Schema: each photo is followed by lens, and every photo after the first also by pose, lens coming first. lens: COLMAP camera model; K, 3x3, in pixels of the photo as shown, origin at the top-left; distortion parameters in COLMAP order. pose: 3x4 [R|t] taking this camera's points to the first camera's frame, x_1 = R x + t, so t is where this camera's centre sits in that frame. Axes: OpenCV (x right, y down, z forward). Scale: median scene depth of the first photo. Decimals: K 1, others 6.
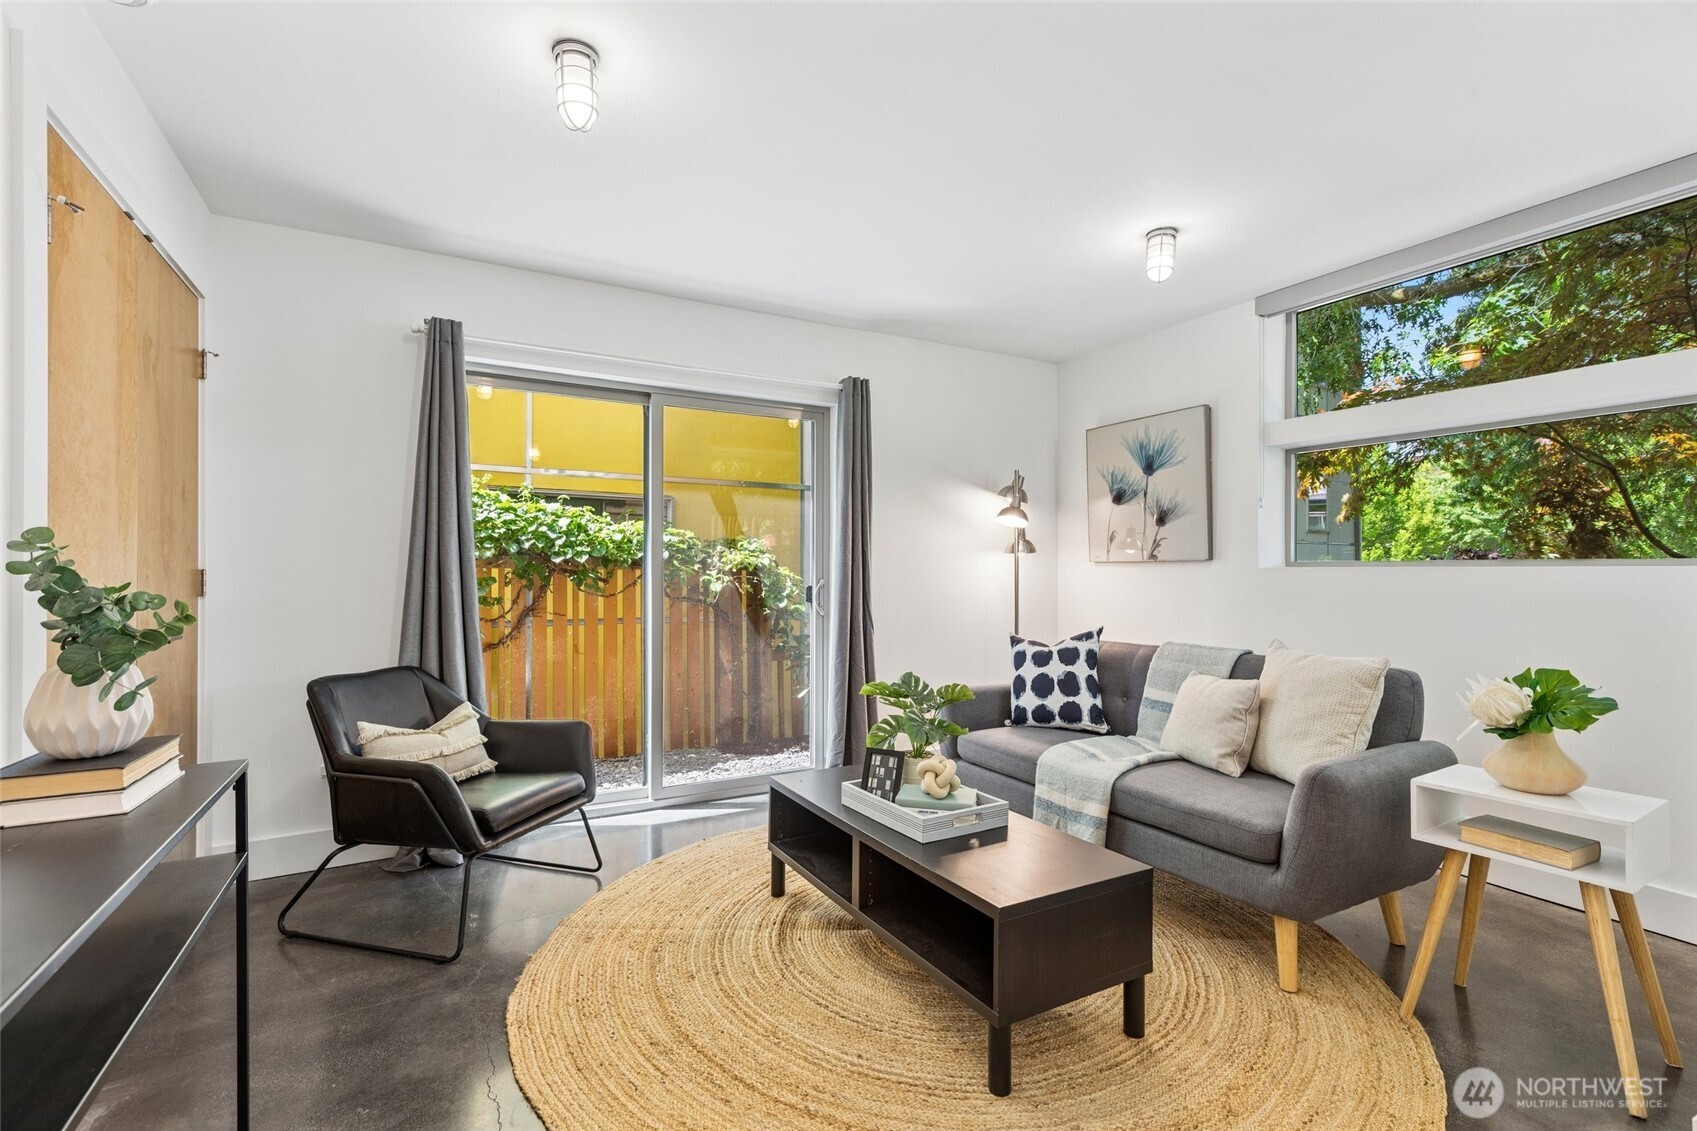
lens RADIAL K [[765.2, 0, 844.8], [0, 765.2, 580.9], [0, 0, 1]] dist [0.002733, 0.000617]
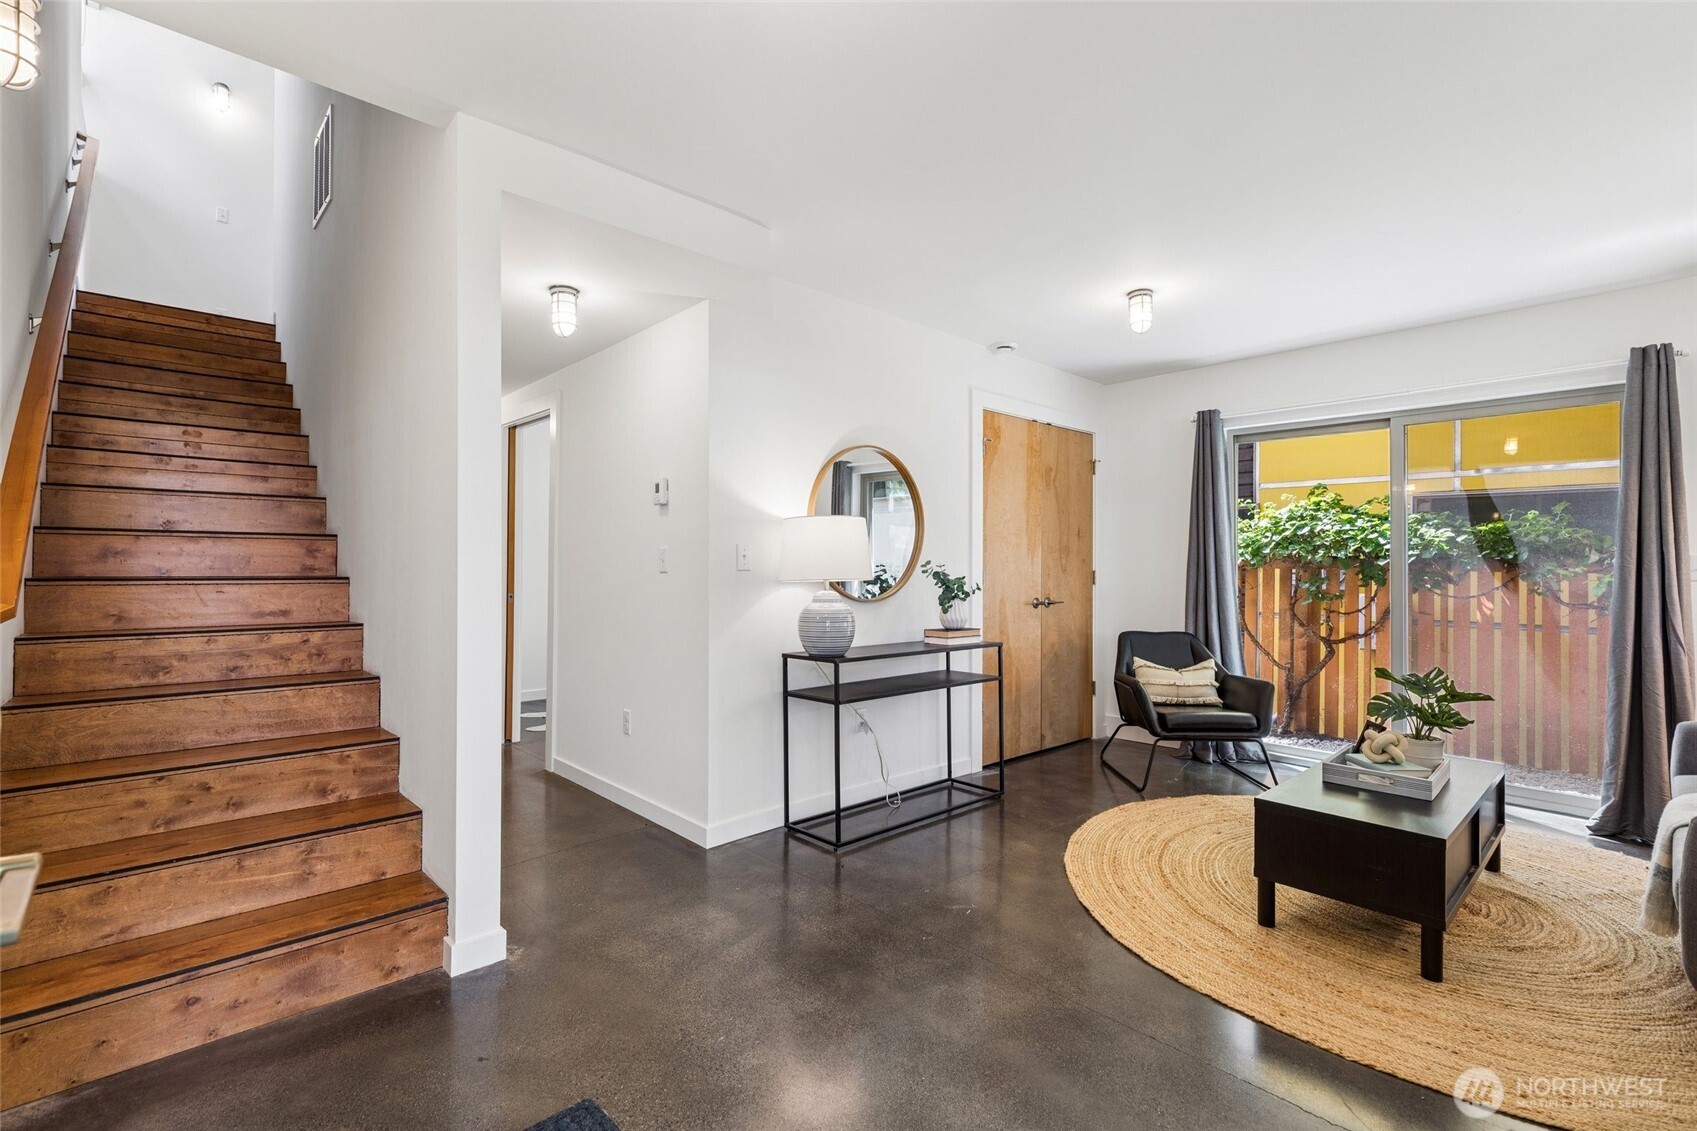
lens RADIAL K [[777.9, 0, 848.5], [0, 777.9, 565.5], [0, 0, 1]] dist [0.000935, 0.000121]
pose [[0.257623, -0.004511, -0.966235, 0.758477], [-0.013447, 0.999876, -0.008253, -0.003911], [0.966152, 0.015120, 0.257531, -0.097748]]
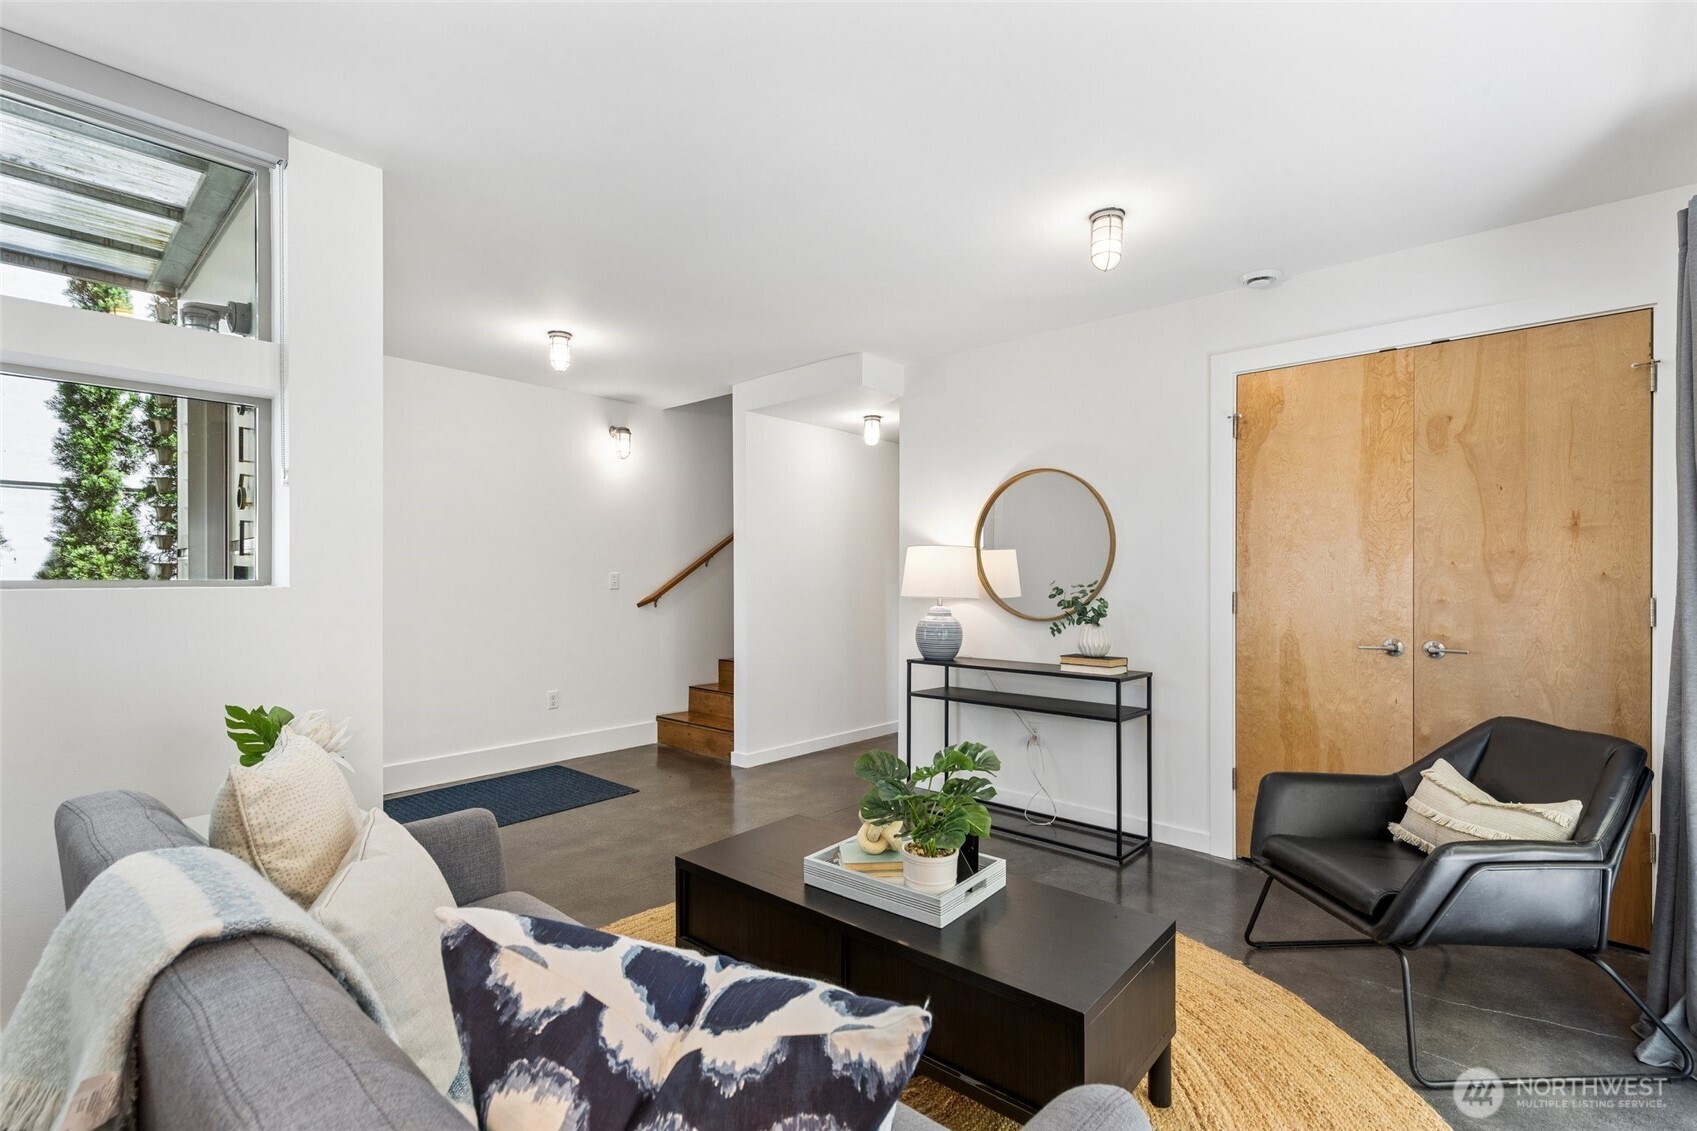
lens RADIAL K [[765.2, 0, 844.8], [0, 765.2, 580.9], [0, 0, 1]] dist [0.002733, 0.000617]
pose [[-0.941955, -0.000948, -0.335737, 0.319186], [-0.004554, 0.999940, 0.009954, -0.031753], [0.335707, 0.010906, -0.941903, 1.261640]]
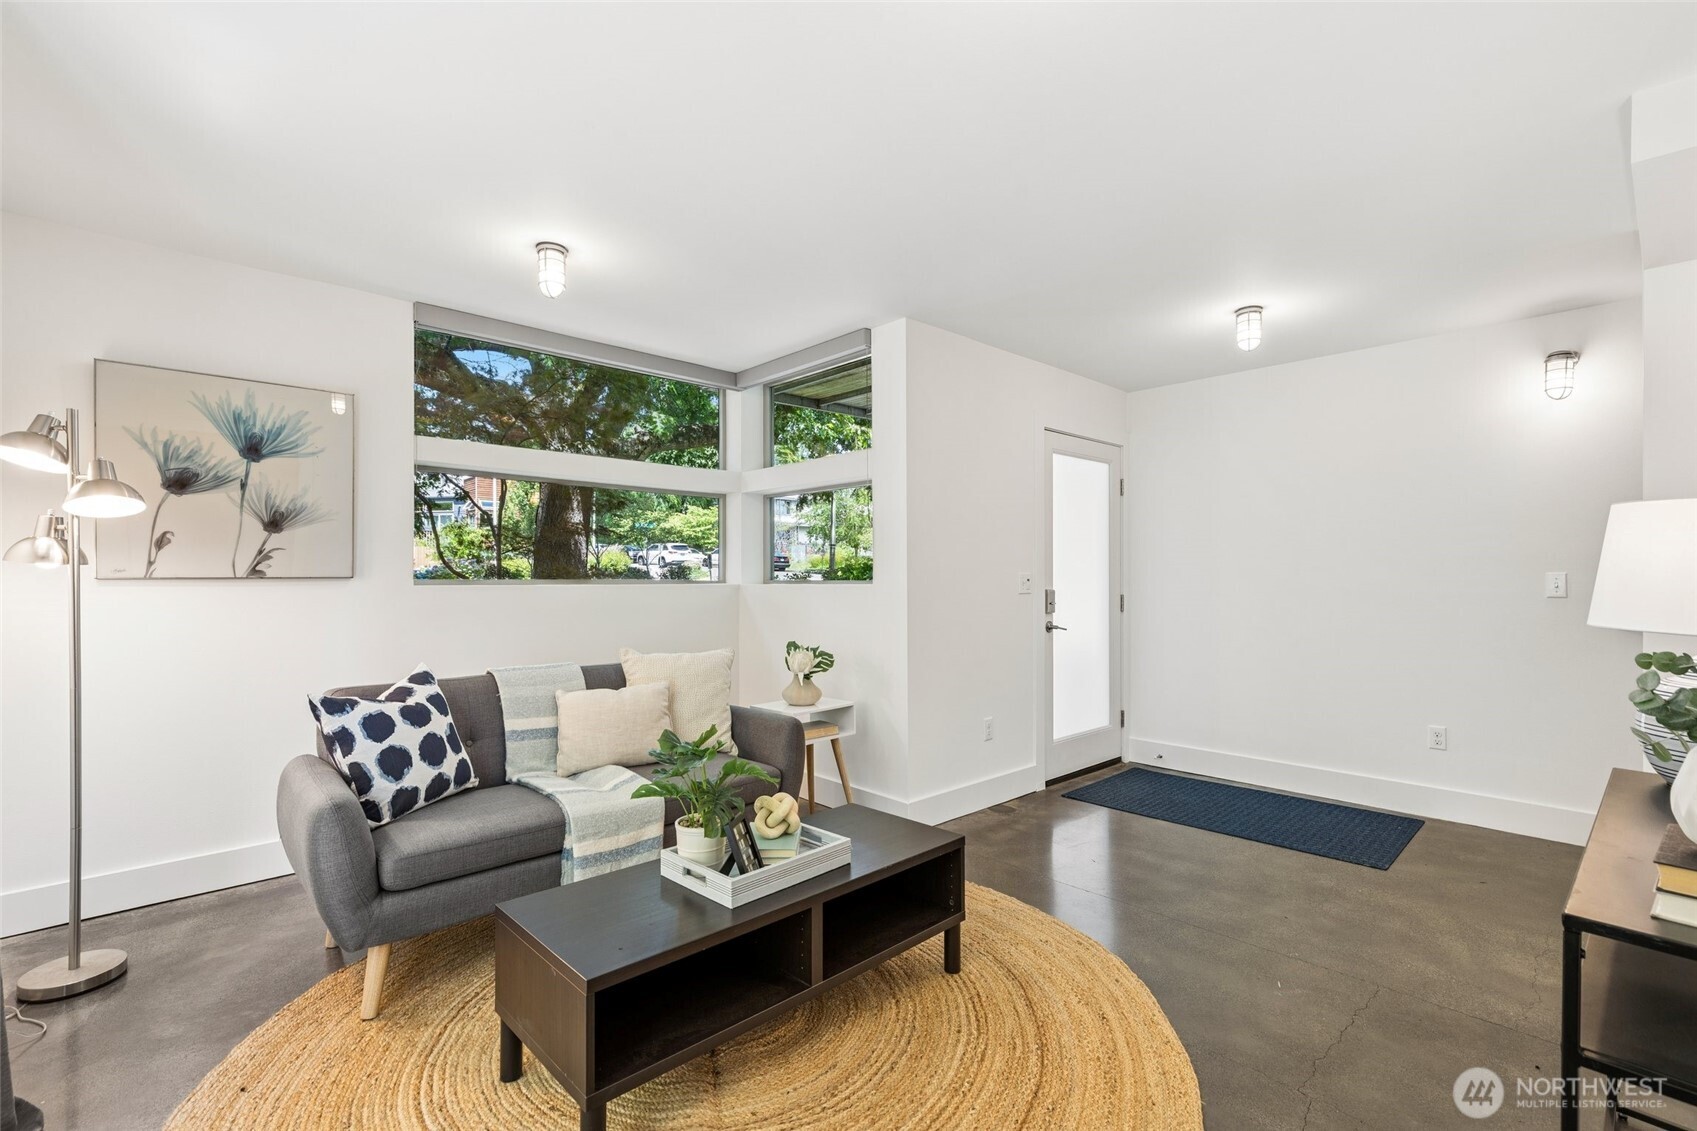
lens RADIAL K [[765.2, 0, 844.8], [0, 765.2, 580.9], [0, 0, 1]] dist [0.002733, 0.000617]
pose [[-0.252466, -0.008163, 0.967571, -0.571946], [0.005829, 0.999933, 0.009957, -0.034221], [-0.967588, 0.008153, -0.252402, 0.798135]]
